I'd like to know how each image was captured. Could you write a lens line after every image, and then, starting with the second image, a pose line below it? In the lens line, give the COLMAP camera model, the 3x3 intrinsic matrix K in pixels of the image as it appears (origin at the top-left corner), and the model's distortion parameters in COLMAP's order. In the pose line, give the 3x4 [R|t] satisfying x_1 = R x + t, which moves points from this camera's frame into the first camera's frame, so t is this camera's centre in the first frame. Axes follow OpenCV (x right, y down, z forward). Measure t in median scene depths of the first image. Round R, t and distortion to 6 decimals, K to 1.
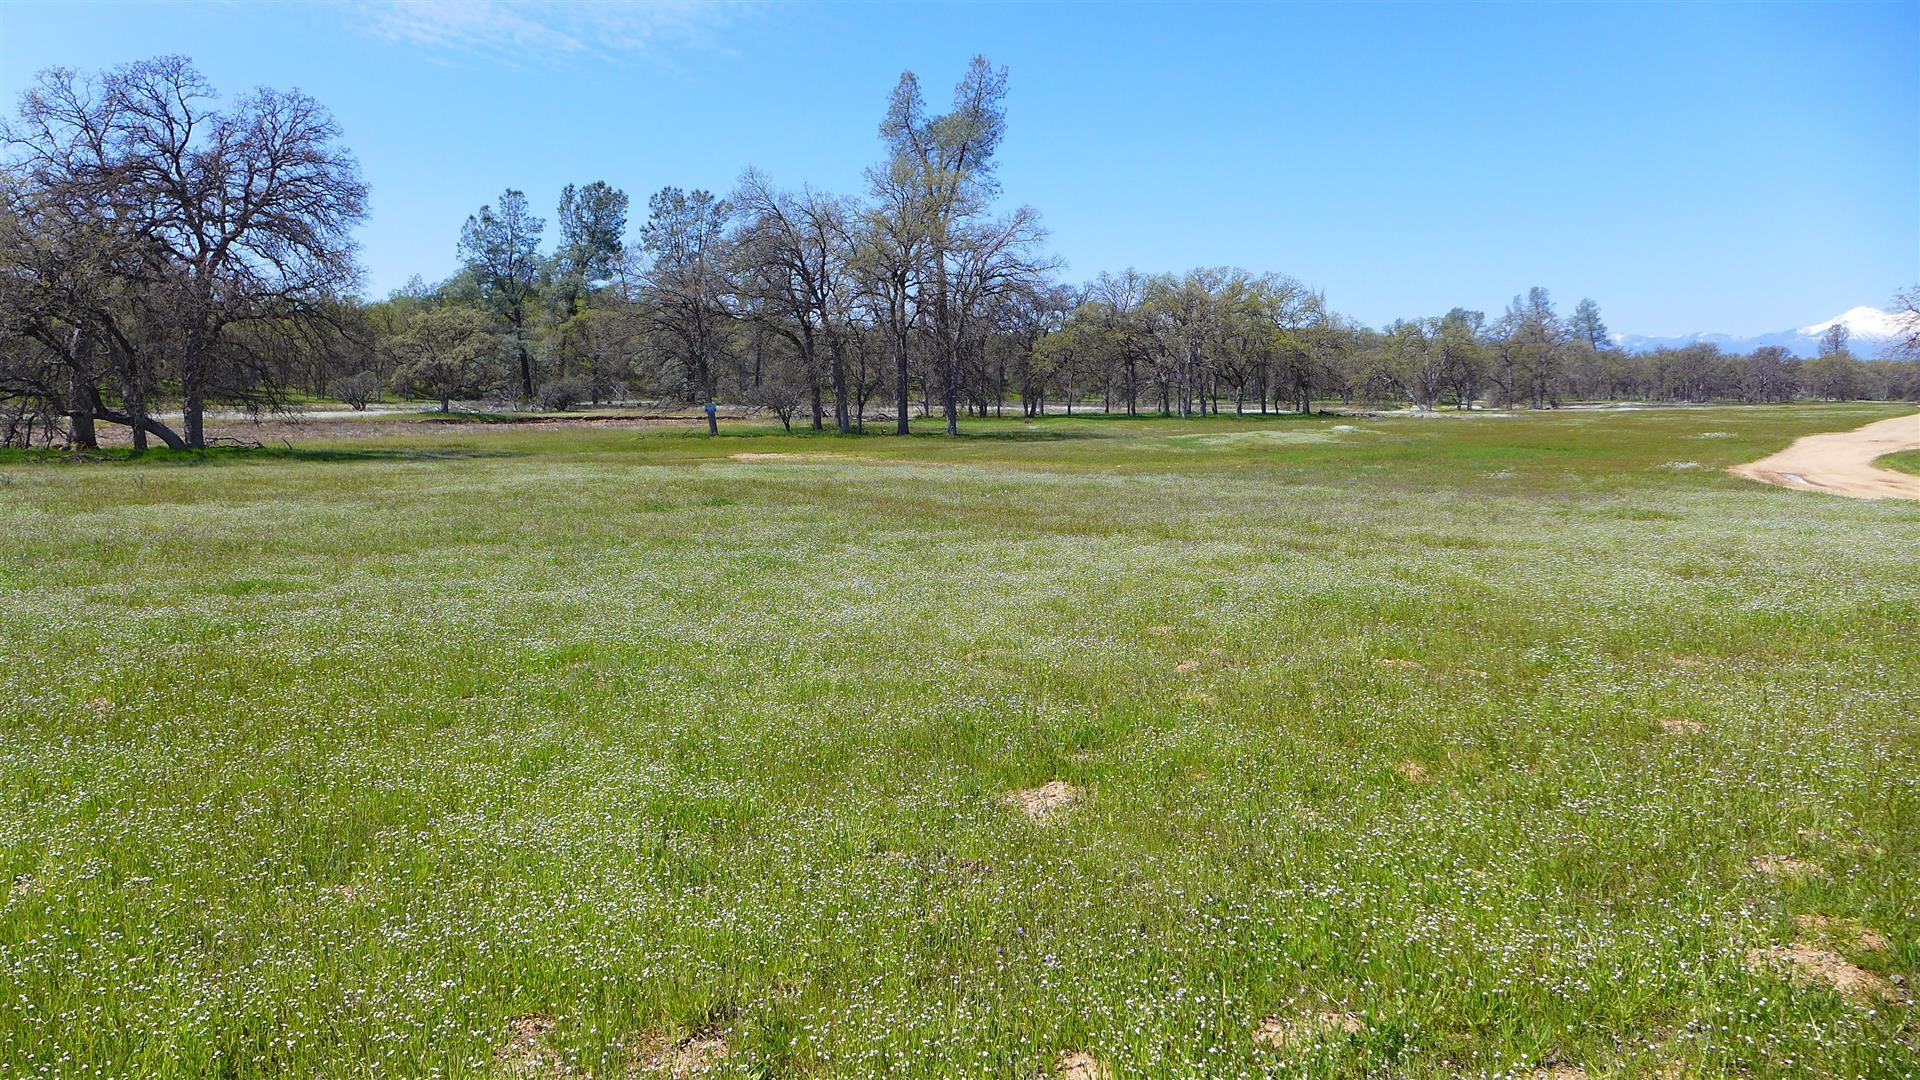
lens RADIAL K [[1307.2, 0, 948.7], [0, 1307.2, 548.3], [0, 0, 1]] dist [0.013398, 0.001953]
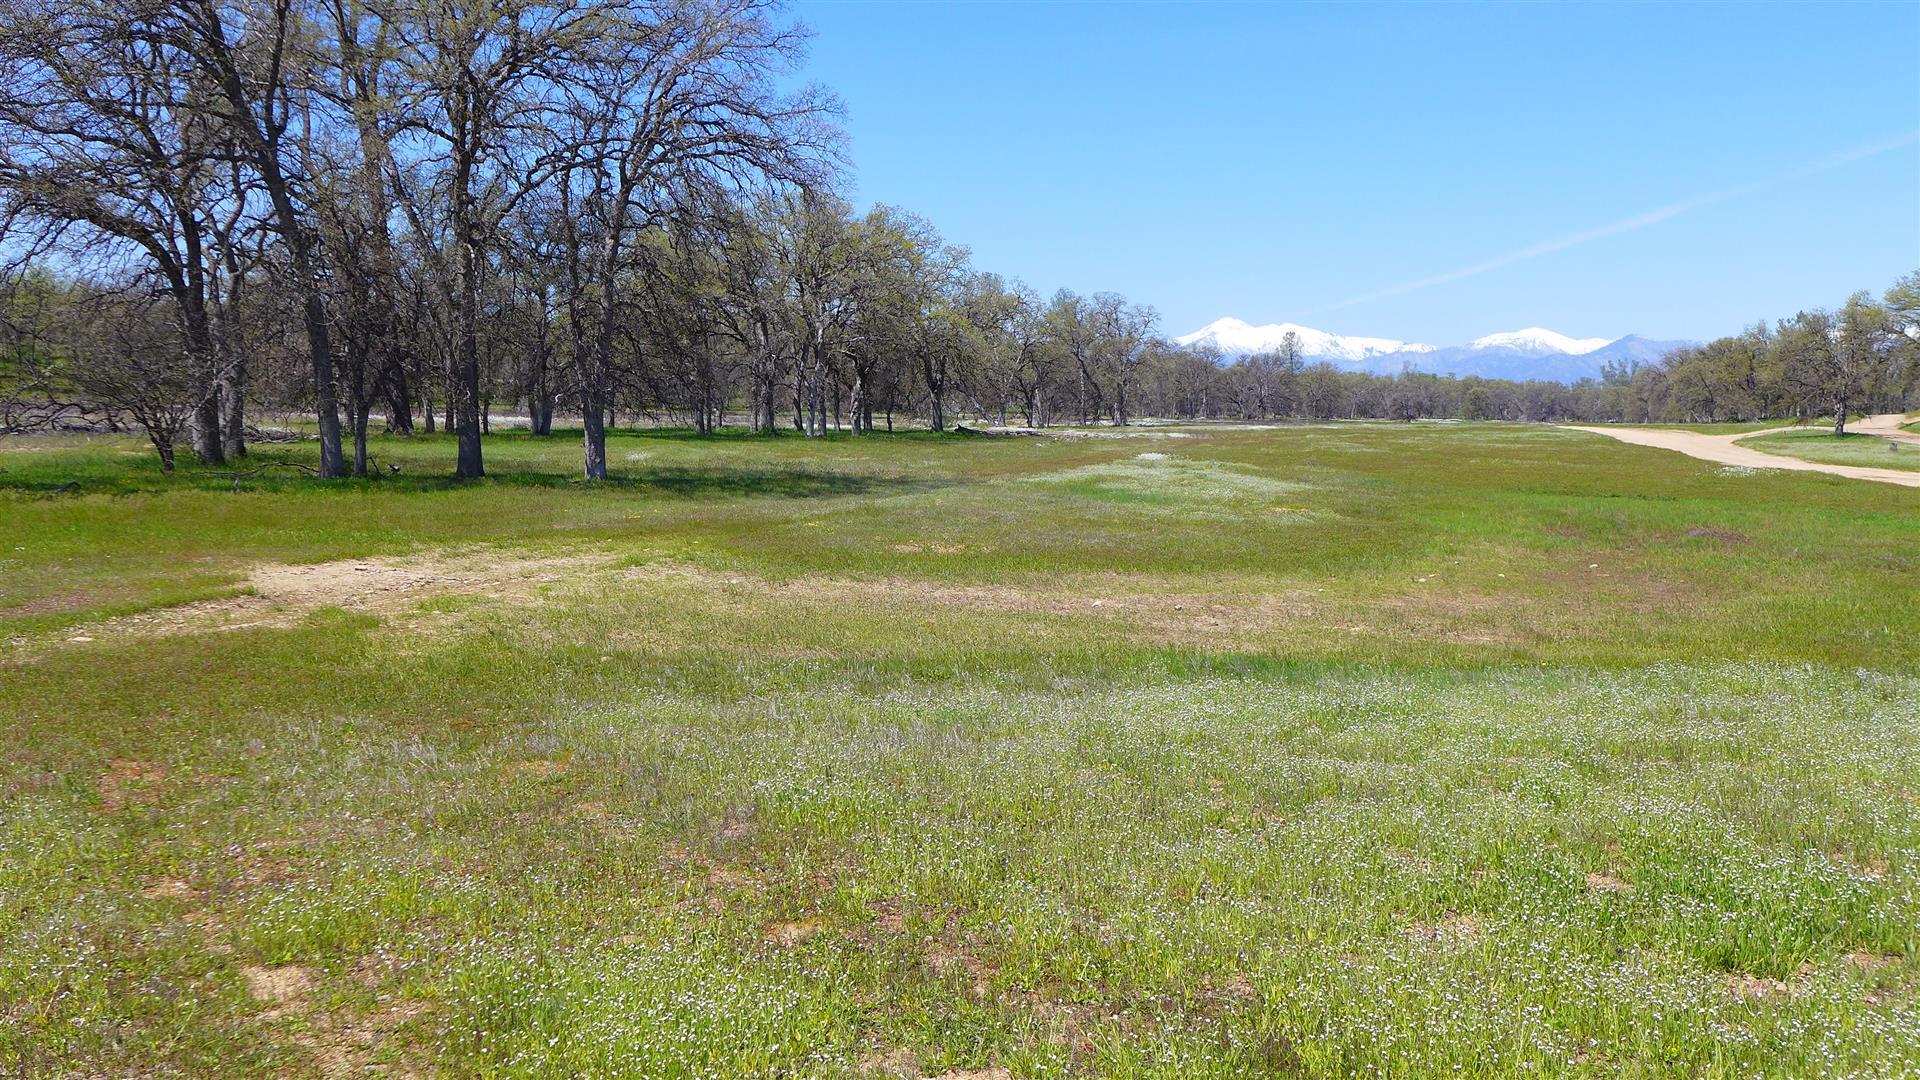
lens RADIAL K [[1799.3, 0, 970.4], [0, 1799.3, 539.7], [0, 0, 1]] dist [0.015398, 0.000000]
pose [[0.898009, -0.017238, 0.439640, -0.101287], [0.035365, 0.998827, -0.033072, -0.029159], [-0.438554, 0.045246, 0.897565, 0.285257]]
